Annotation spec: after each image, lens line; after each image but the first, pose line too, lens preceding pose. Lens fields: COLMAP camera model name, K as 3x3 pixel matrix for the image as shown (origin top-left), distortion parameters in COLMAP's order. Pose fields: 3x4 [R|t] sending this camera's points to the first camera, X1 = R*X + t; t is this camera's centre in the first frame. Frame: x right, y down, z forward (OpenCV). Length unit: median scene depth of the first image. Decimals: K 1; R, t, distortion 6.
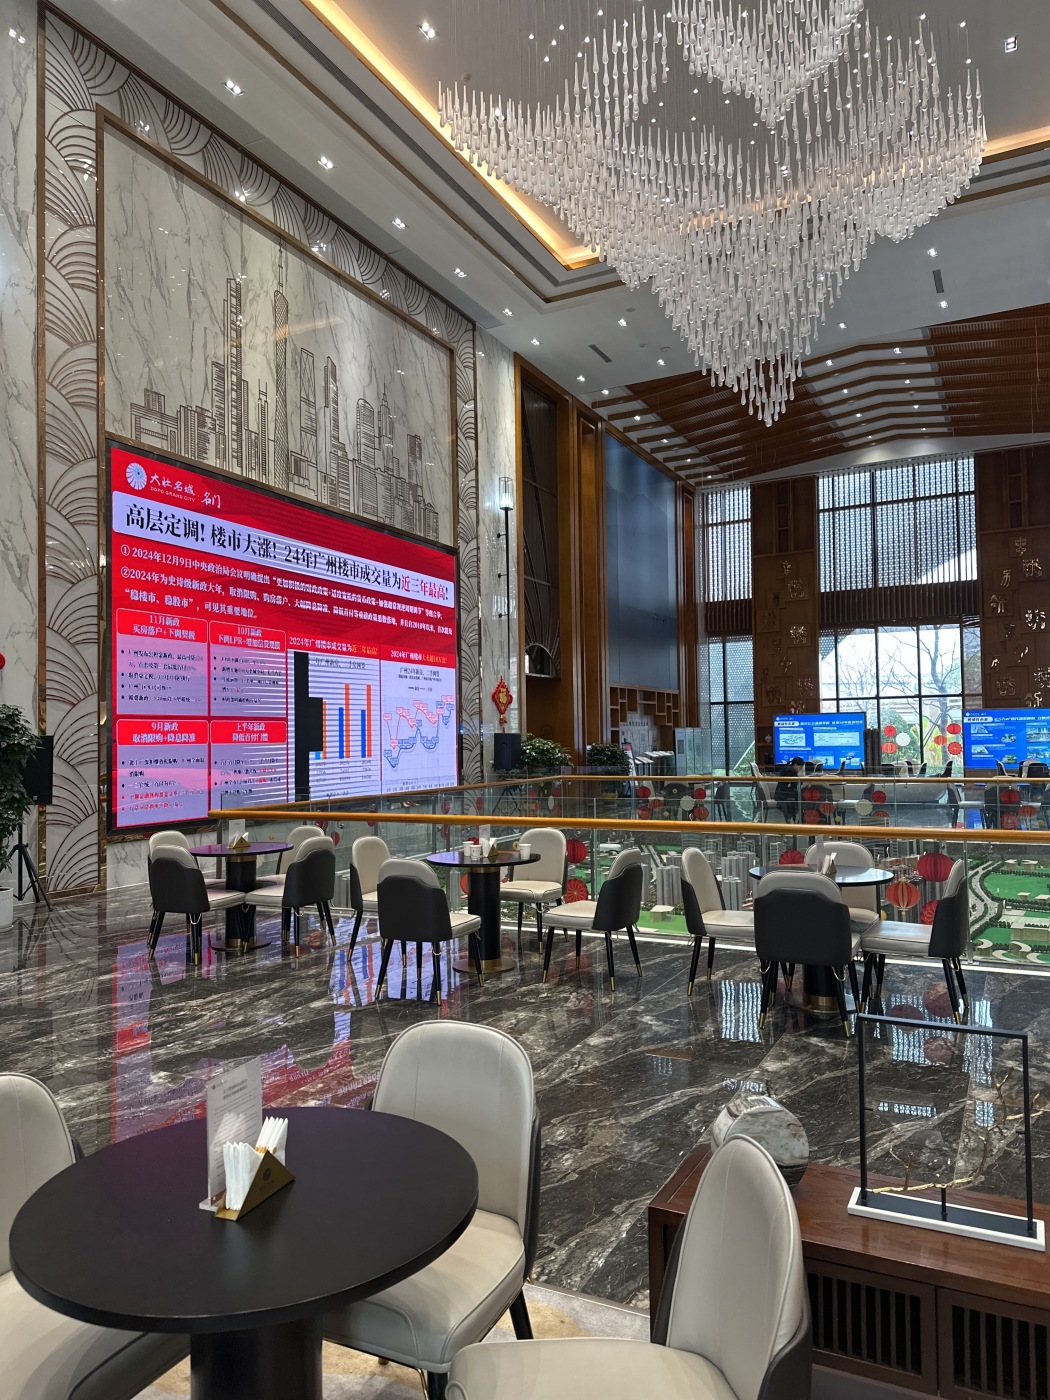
lens RADIAL K [[1021.8, 0, 497.8], [0, 1021.8, 710.2], [0, 0, 1]] dist [0.137961, -0.225886]
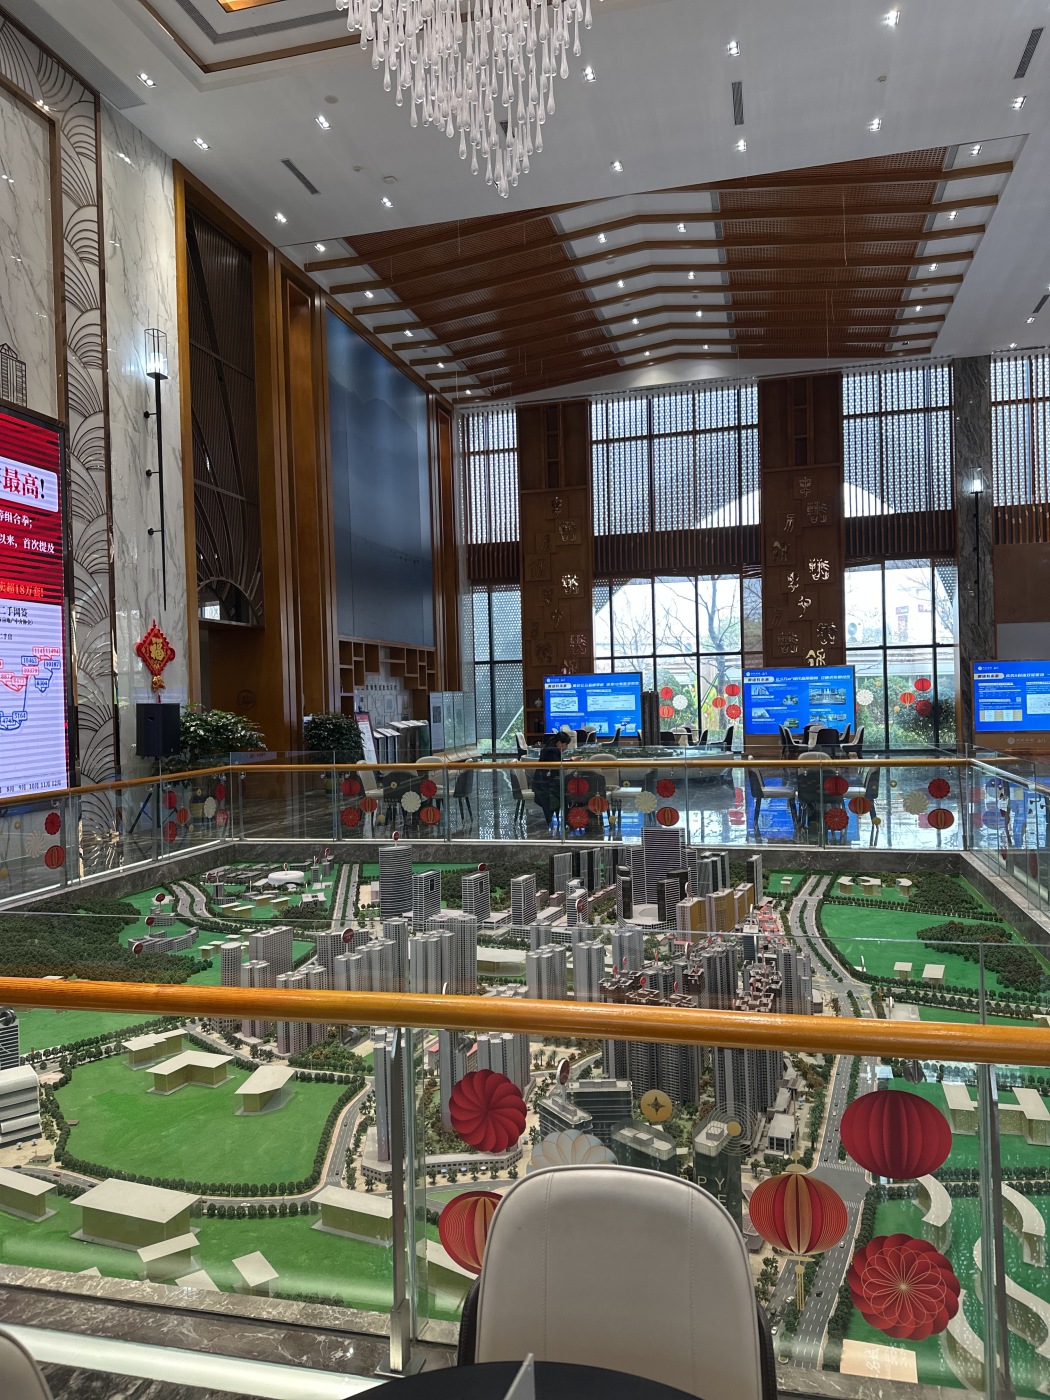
lens RADIAL K [[1021.8, 0, 497.8], [0, 1021.8, 710.2], [0, 0, 1]] dist [0.137961, -0.225886]
pose [[0.978842, -0.010991, 0.204324, 0.055892], [0.003455, 0.999302, 0.037206, 0.001302], [-0.204591, -0.035713, 0.978196, 0.169970]]
